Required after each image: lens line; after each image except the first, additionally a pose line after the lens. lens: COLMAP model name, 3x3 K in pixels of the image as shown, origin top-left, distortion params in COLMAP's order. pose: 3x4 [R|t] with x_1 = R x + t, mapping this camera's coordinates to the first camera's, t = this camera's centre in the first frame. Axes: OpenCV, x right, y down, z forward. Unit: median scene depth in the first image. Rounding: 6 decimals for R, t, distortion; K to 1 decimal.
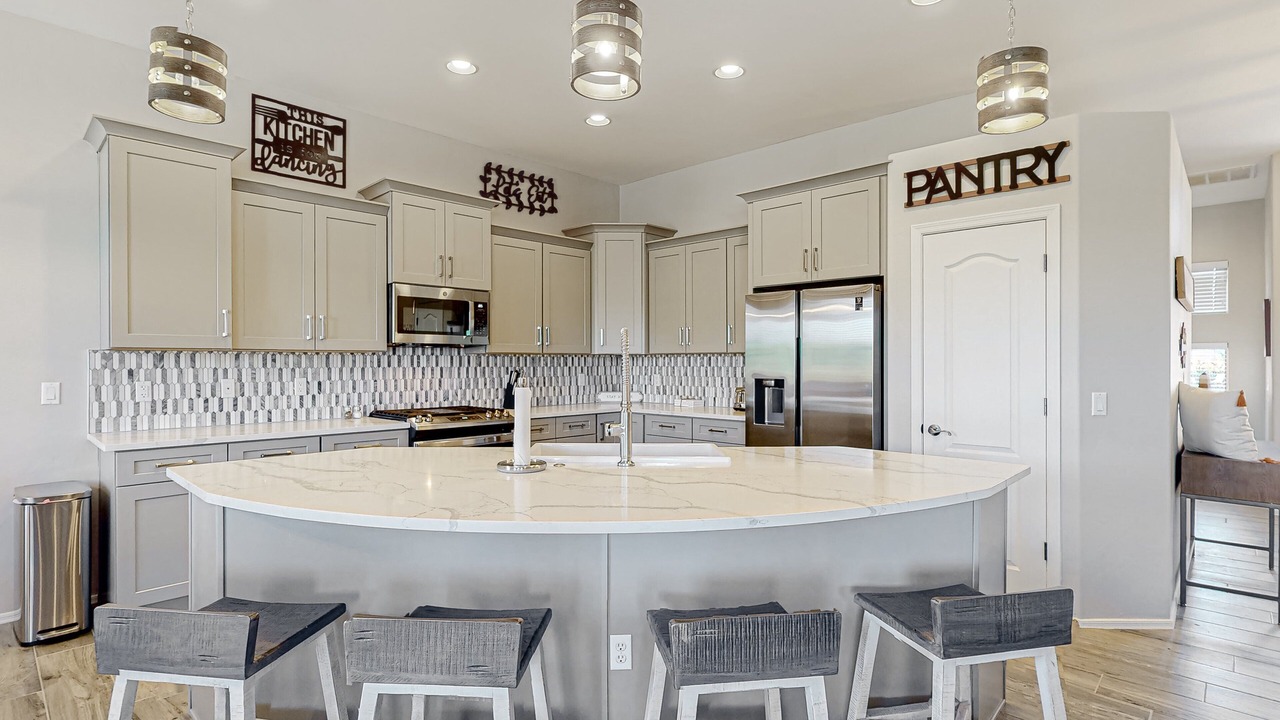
lens RADIAL K [[620.9, 0, 643.6], [0, 620.9, 363.3], [0, 0, 1]] dist [-0.000260, 0.000018]
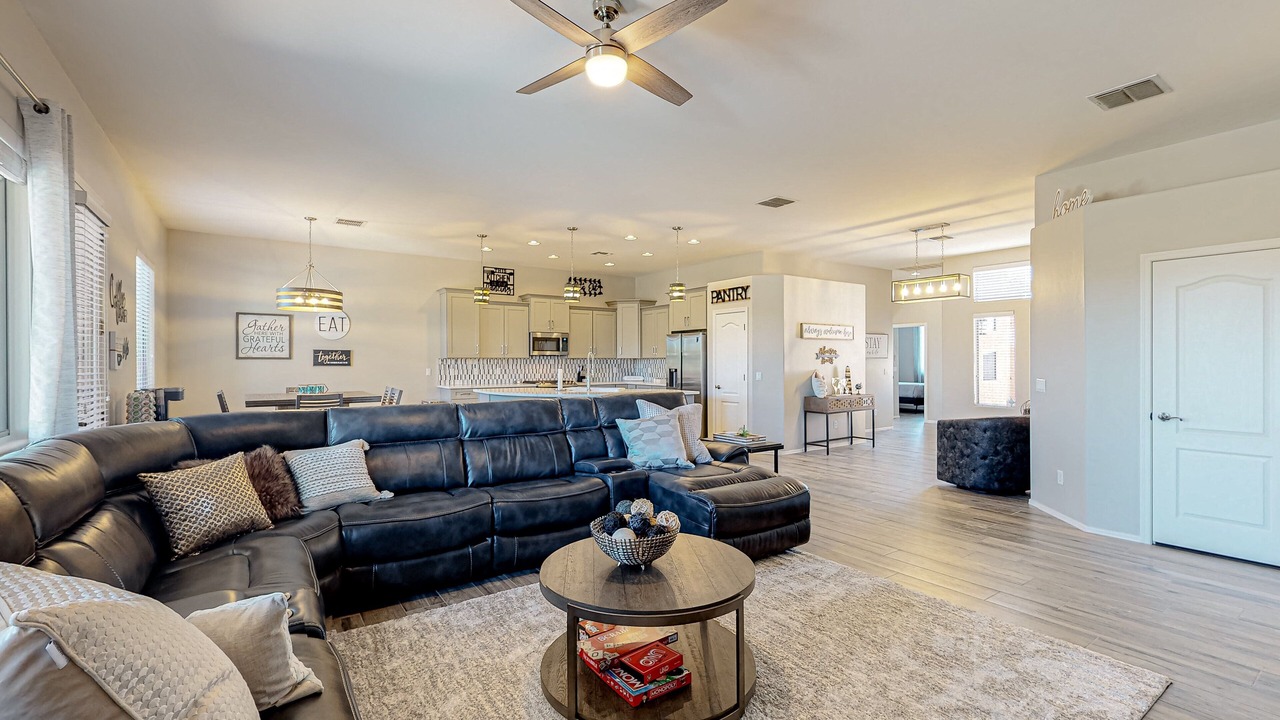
lens RADIAL K [[548.6, 0, 649.6], [0, 548.6, 362.3], [0, 0, 1]] dist [-0.000209, -0.000379]
pose [[0.981867, -0.001661, -0.189565, 0.532429], [0.001554, 0.999999, -0.000716, 0.001348], [0.189566, 0.000409, 0.981868, -1.192925]]
